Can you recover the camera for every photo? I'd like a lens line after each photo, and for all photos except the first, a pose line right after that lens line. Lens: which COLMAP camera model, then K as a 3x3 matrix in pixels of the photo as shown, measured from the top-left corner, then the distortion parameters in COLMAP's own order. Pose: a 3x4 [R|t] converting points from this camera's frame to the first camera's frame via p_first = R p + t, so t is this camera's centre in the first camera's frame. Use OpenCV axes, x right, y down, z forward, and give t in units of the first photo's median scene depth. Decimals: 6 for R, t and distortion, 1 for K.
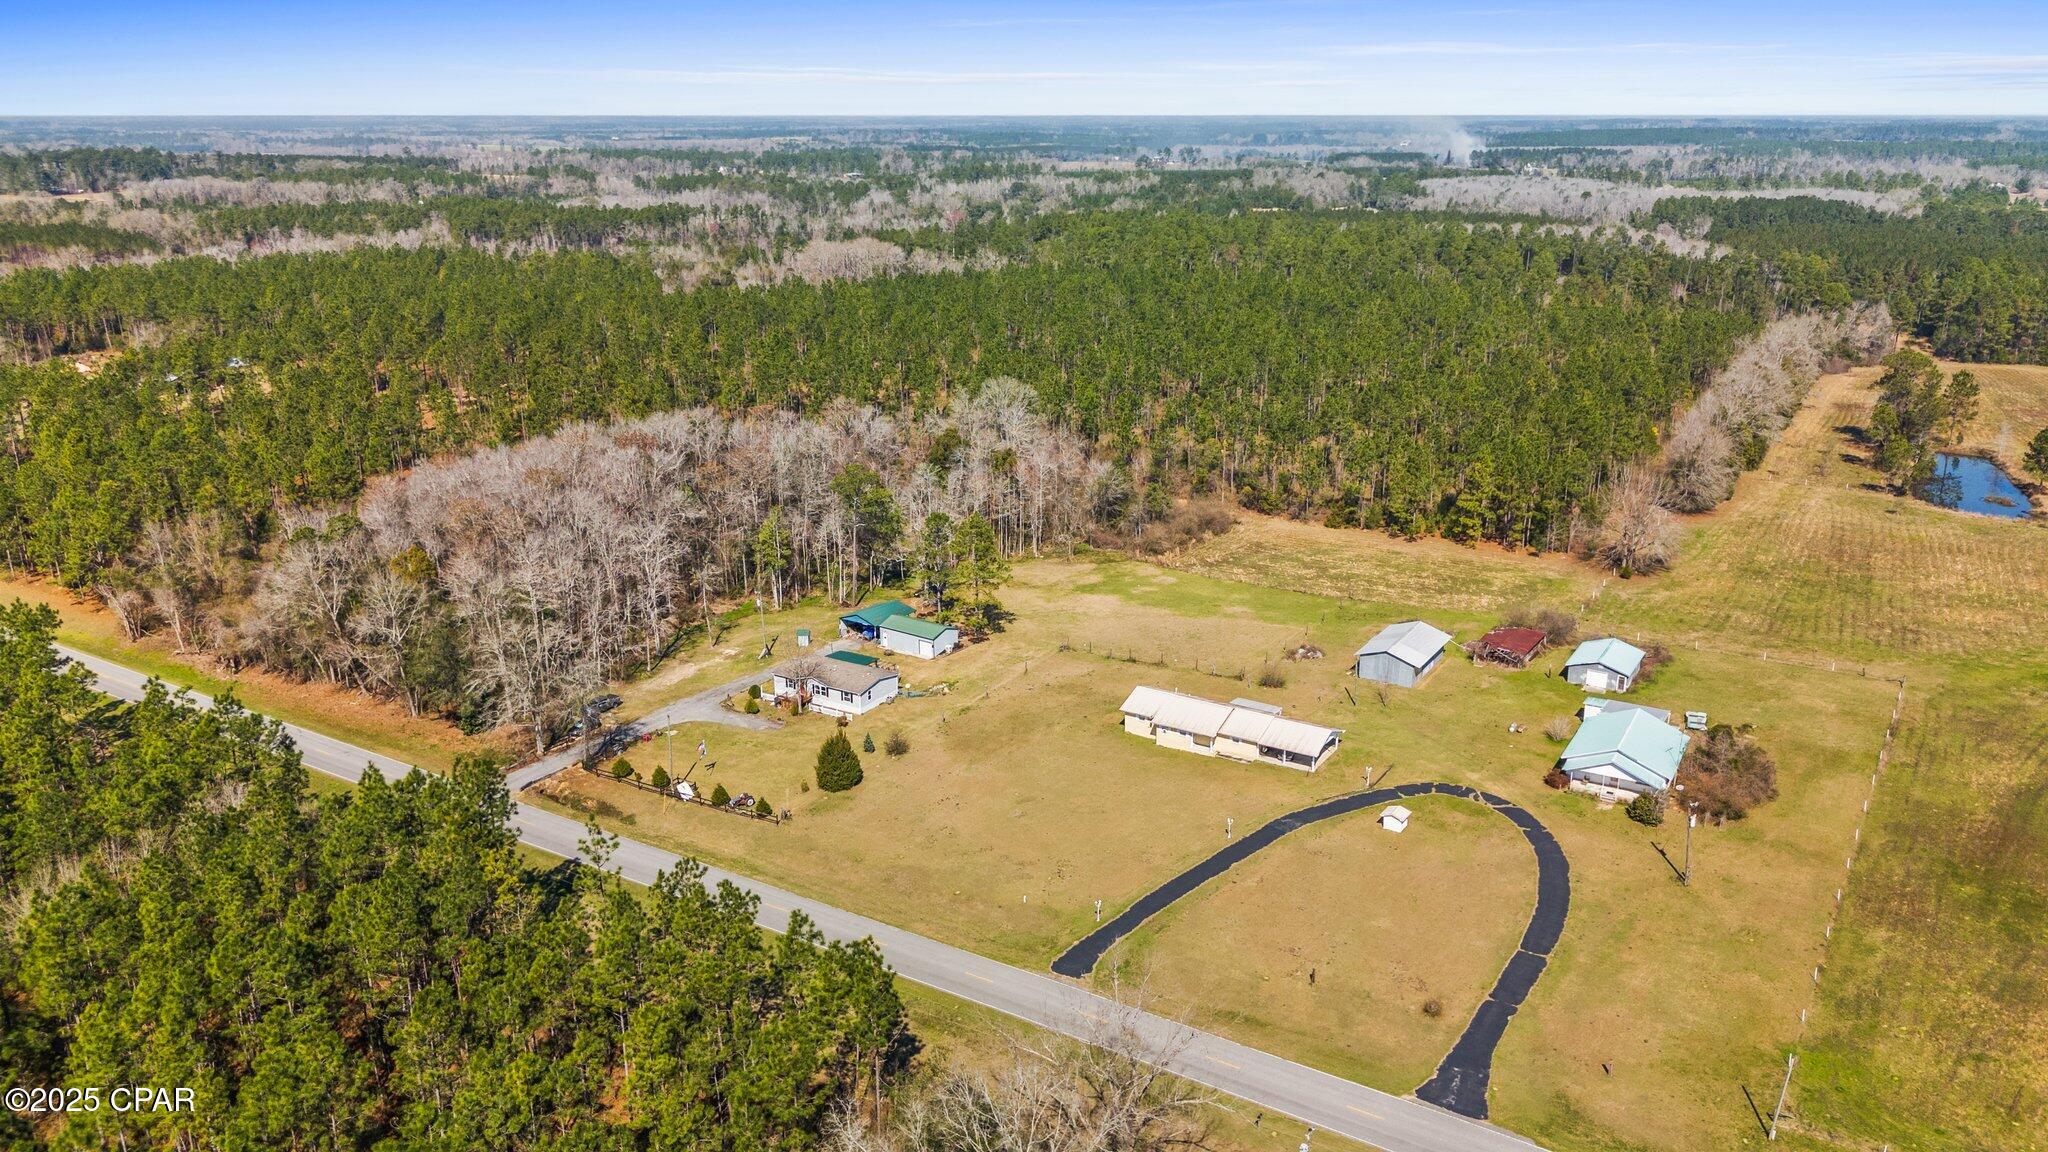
lens RADIAL K [[1517.1, 0, 1024.0], [0, 1517.1, 576.0], [0, 0, 1]] dist [-0.006014, -0.004546]
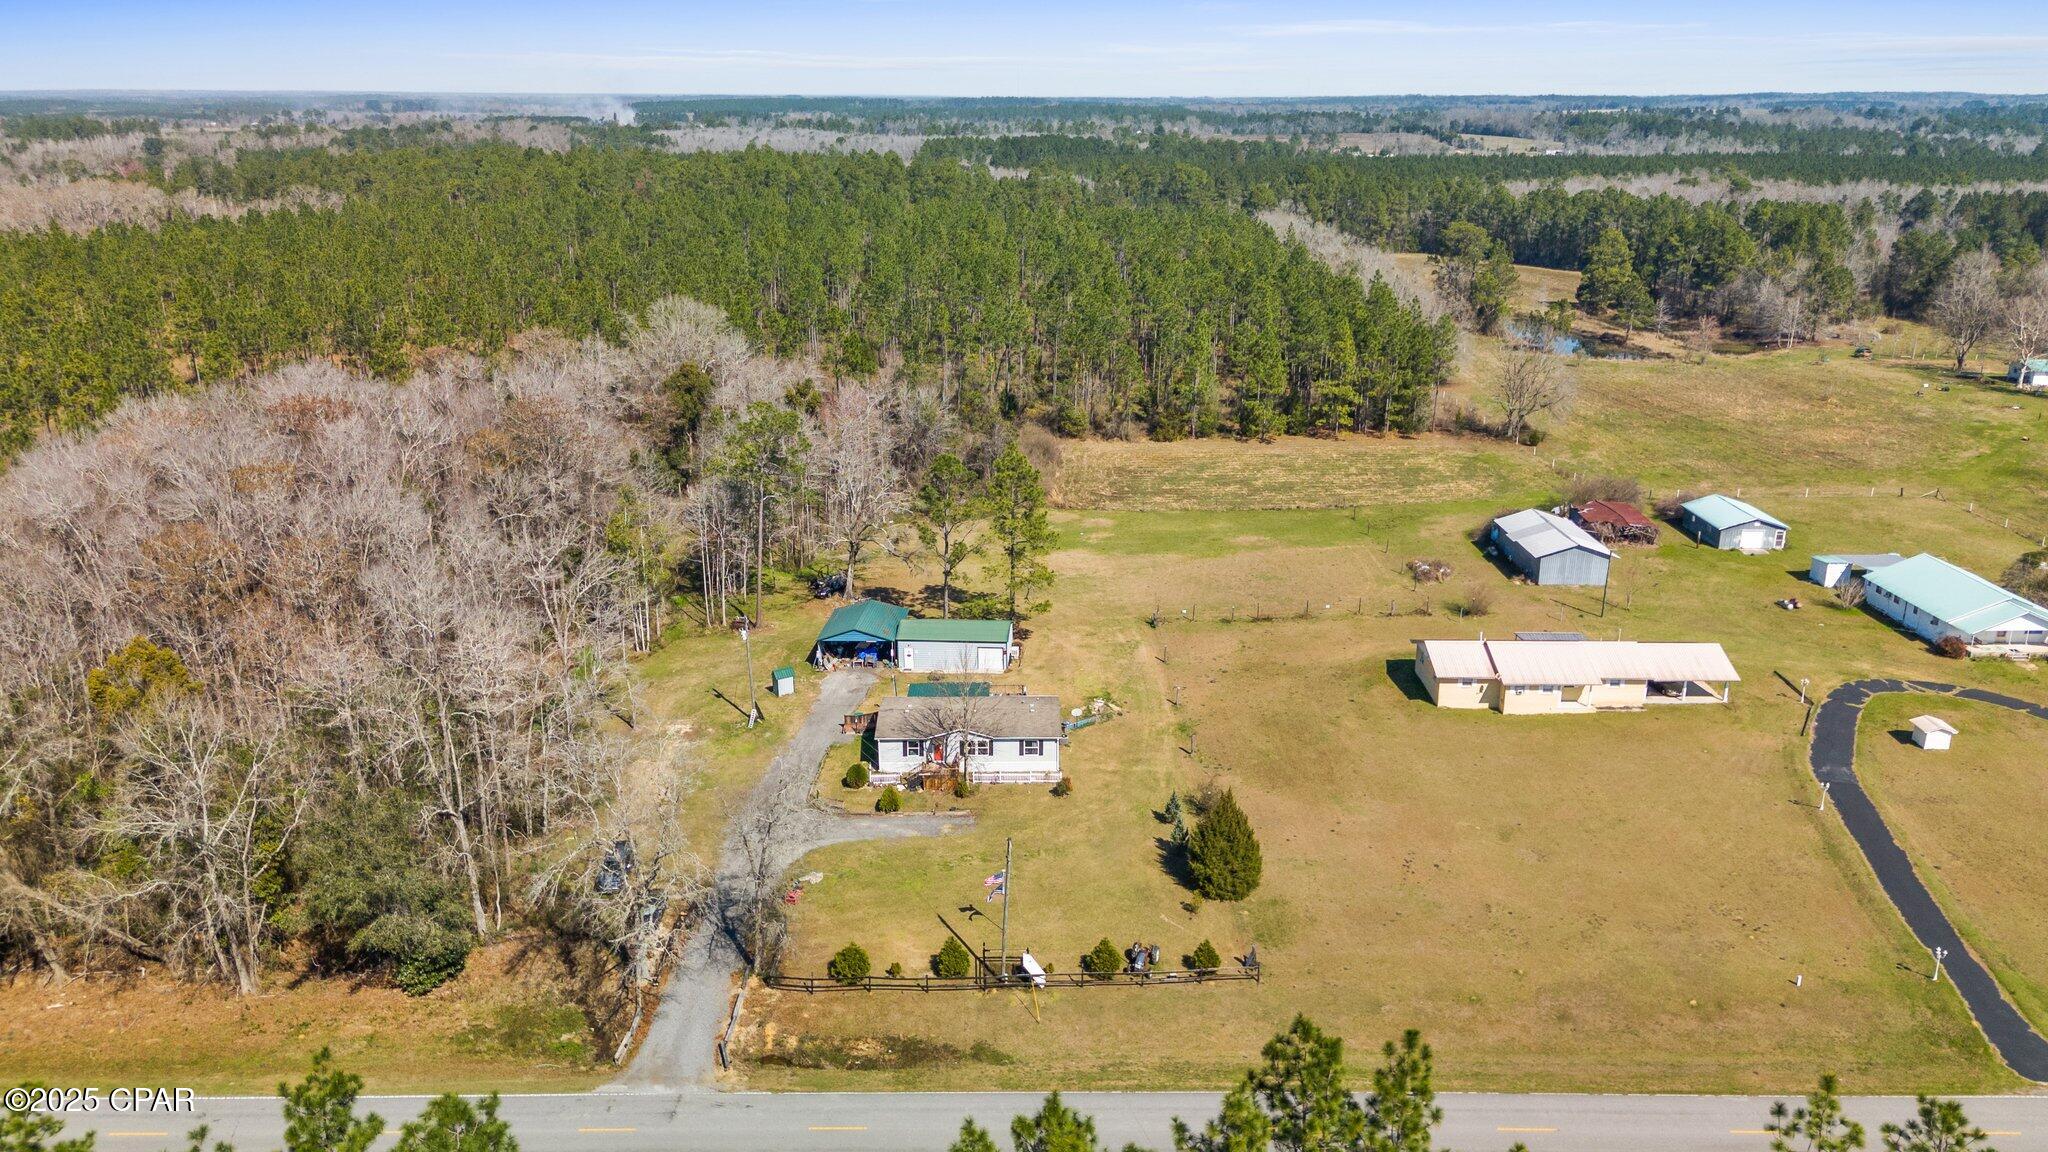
lens RADIAL K [[1517.1, 0, 1024.0], [0, 1517.1, 576.0], [0, 0, 1]] dist [-0.006014, -0.004546]
pose [[0.847700, -0.160589, 0.505584, -0.449140], [0.151424, 0.986676, 0.059509, -0.027552], [-0.508404, 0.026112, 0.860723, 0.509971]]
